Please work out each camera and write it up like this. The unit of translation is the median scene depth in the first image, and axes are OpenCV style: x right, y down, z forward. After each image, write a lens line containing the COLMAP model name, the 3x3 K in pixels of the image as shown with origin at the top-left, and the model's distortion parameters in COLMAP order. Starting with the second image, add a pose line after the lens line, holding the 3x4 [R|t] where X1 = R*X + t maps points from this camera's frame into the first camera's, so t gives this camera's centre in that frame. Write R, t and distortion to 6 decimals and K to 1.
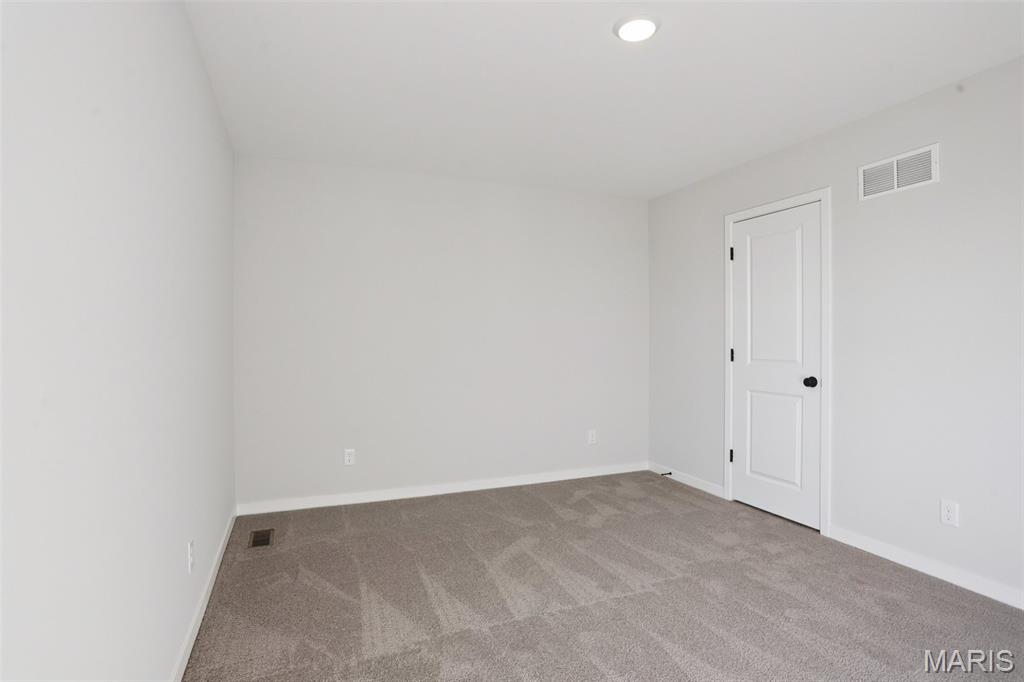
lens RADIAL K [[516.6, 0, 503.0], [0, 516.6, 340.5], [0, 0, 1]] dist [-0.073104, 0.034744]
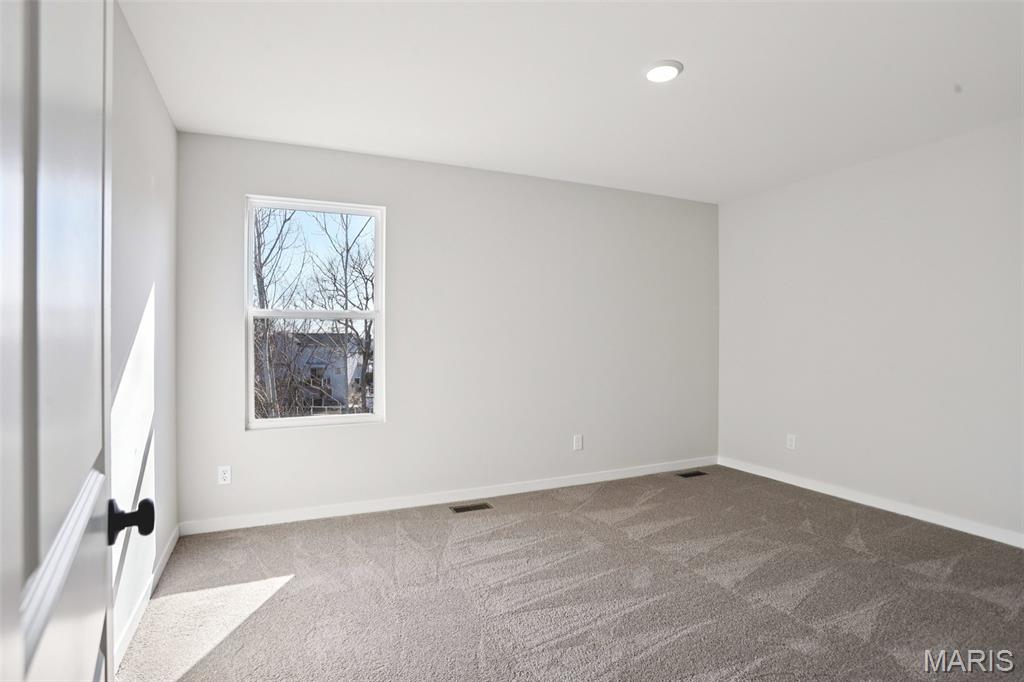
lens RADIAL K [[516.6, 0, 503.0], [0, 516.6, 340.5], [0, 0, 1]] dist [-0.073104, 0.034744]
pose [[0.056425, 0.009875, -0.998358, 1.133884], [-0.004873, 0.999942, 0.009615, 0.000349], [0.998395, 0.004323, 0.056470, 0.461574]]
